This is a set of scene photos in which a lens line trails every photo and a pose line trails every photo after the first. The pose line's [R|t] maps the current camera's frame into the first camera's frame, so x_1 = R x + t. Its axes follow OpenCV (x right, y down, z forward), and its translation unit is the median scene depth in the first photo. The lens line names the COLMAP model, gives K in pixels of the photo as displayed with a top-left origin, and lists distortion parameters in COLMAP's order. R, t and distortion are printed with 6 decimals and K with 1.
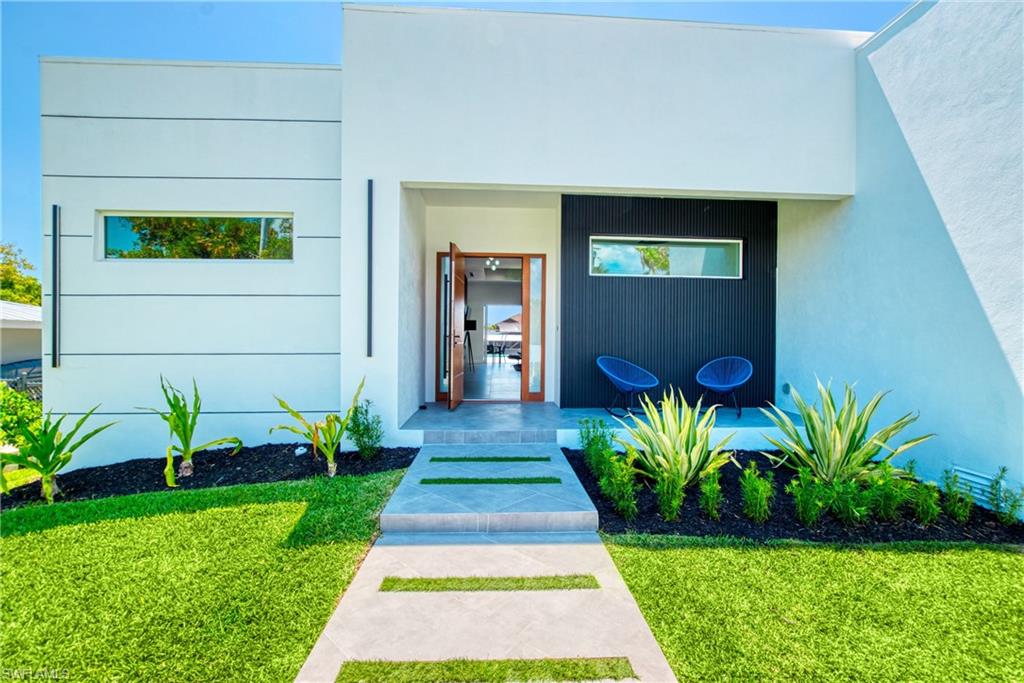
lens RADIAL K [[448.5, 0, 517.2], [0, 448.5, 339.5], [0, 0, 1]] dist [-0.016855, -0.000033]
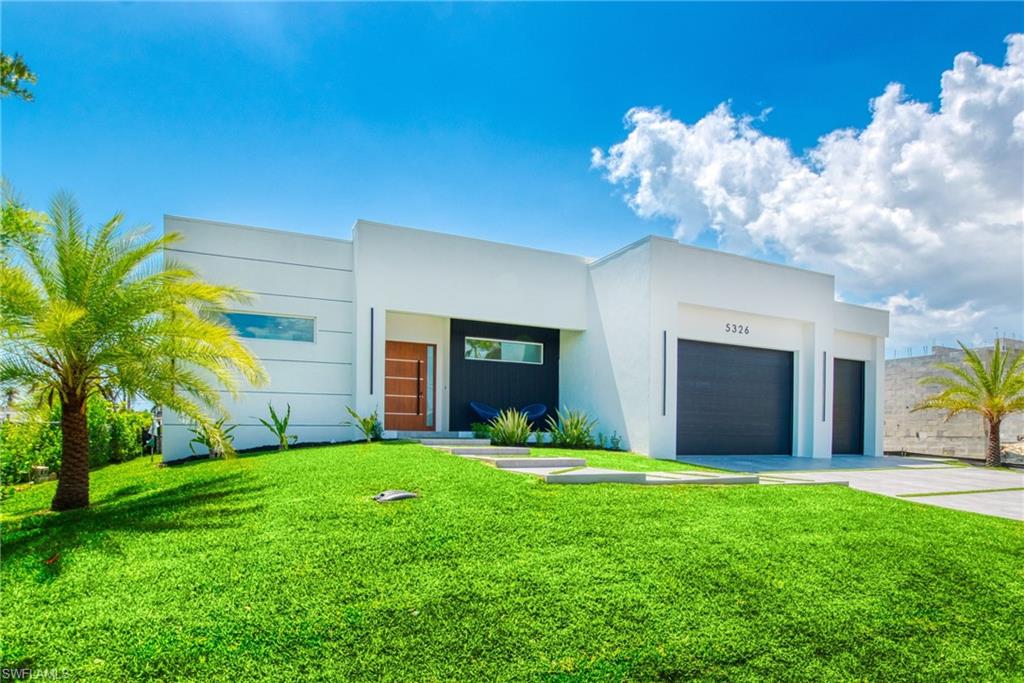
lens RADIAL K [[448.5, 0, 517.2], [0, 448.5, 339.5], [0, 0, 1]] dist [-0.016855, -0.000033]
pose [[0.929096, 0.072557, 0.362652, -0.333480], [-0.012692, 0.986245, -0.164804, 0.084900], [-0.369622, 0.148516, 0.917237, -0.817259]]
